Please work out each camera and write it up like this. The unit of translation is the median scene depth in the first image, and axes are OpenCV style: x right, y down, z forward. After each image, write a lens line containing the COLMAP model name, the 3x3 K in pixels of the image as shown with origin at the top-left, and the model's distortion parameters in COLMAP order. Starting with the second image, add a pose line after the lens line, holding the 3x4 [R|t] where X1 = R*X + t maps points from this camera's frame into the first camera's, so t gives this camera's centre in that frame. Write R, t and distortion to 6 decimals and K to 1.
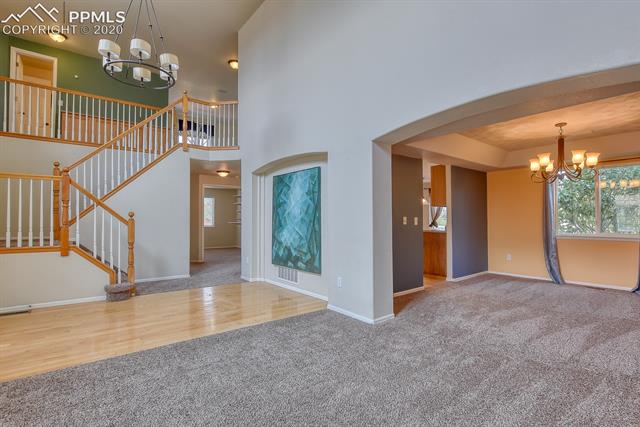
lens RADIAL K [[305.9, 0, 320.0], [0, 305.9, 213.5], [0, 0, 1]] dist [-0.014420, -0.000245]
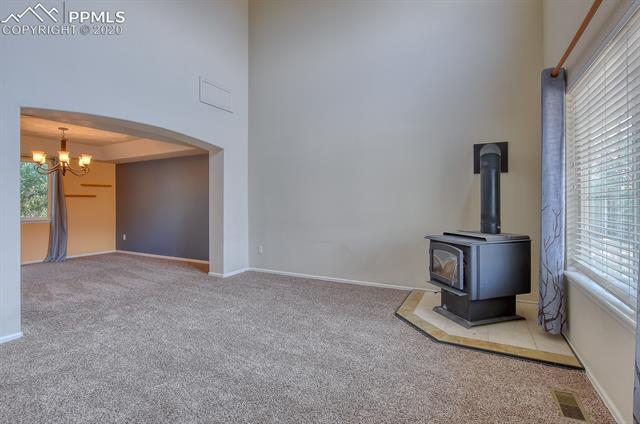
lens RADIAL K [[303.9, 0, 321.6], [0, 303.9, 198.1], [0, 0, 1]] dist [-0.004829, -0.001421]
pose [[-0.415844, 0.018915, 0.909239, -0.829690], [-0.008133, 0.999666, -0.024516, 0.011514], [-0.909400, -0.017590, -0.415551, 0.601231]]
